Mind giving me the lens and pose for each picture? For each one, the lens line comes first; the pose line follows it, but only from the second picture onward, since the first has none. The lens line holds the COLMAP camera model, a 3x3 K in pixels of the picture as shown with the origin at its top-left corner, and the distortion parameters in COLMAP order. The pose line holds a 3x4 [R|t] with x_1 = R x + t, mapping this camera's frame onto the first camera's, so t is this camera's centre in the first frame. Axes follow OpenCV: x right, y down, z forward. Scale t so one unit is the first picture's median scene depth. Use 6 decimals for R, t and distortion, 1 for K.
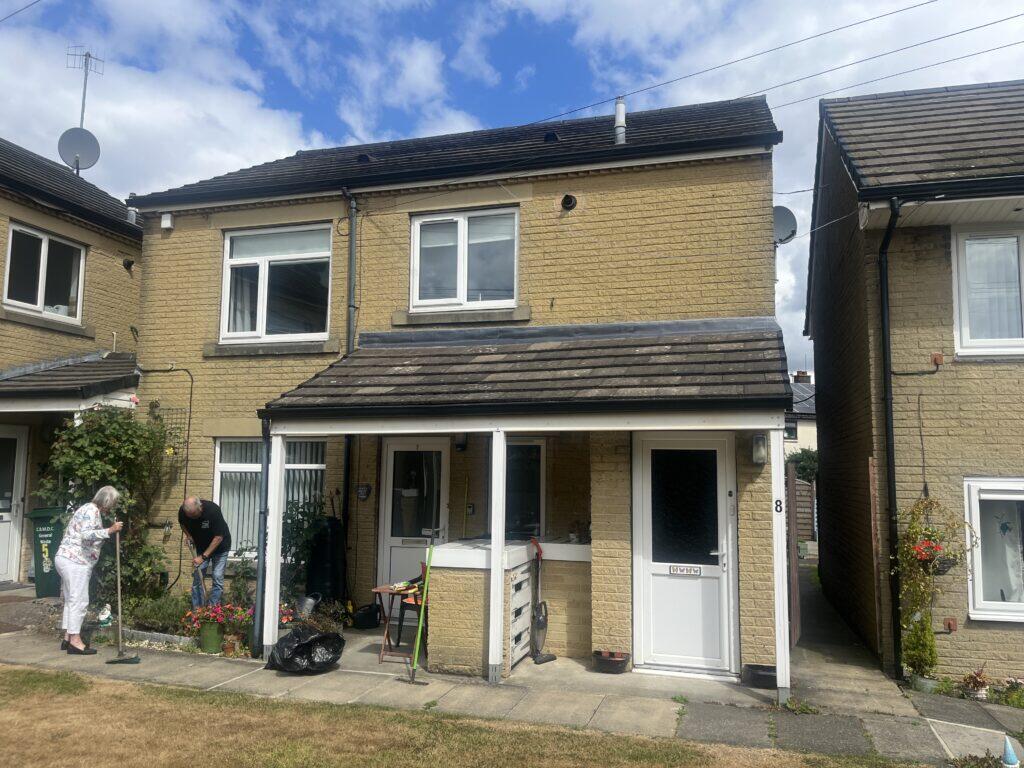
lens RADIAL K [[783.3, 0, 512.1], [0, 783.3, 385.7], [0, 0, 1]] dist [0.009830, 0.002422]
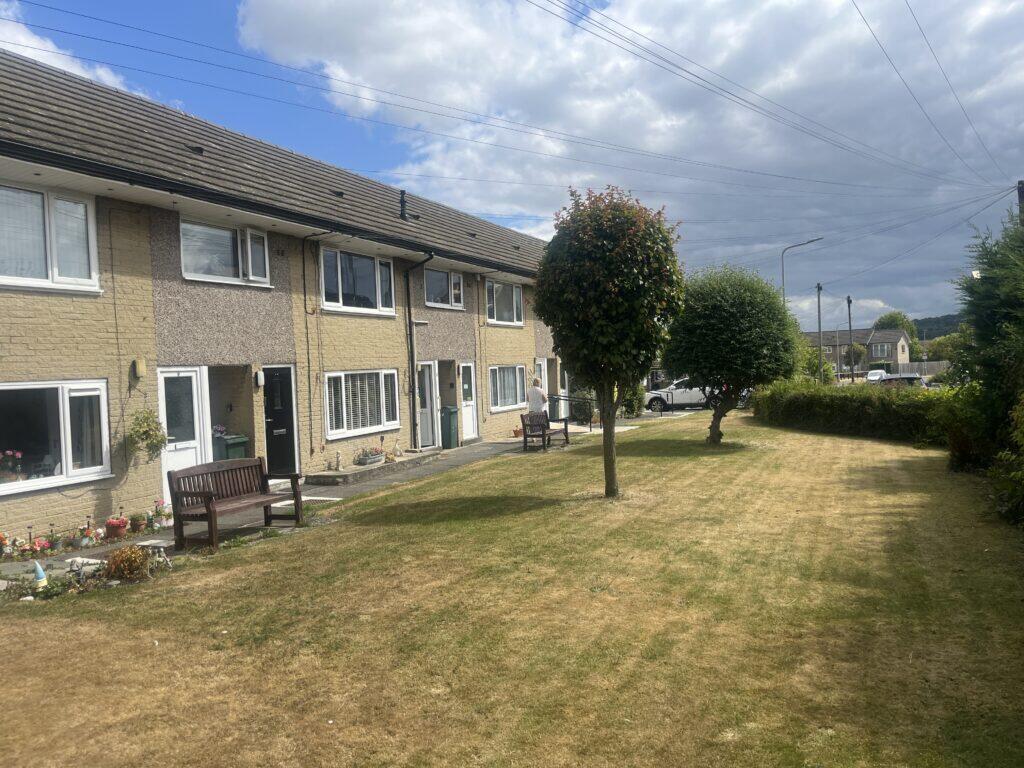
lens RADIAL K [[783.3, 0, 511.9], [0, 783.3, 383.7], [0, 0, 1]] dist [0.009830, 0.002422]
pose [[0.109363, -0.048951, 0.992796, -0.869565], [-0.077362, 0.995338, 0.057599, -0.018639], [-0.990987, -0.083104, 0.105066, 0.139882]]
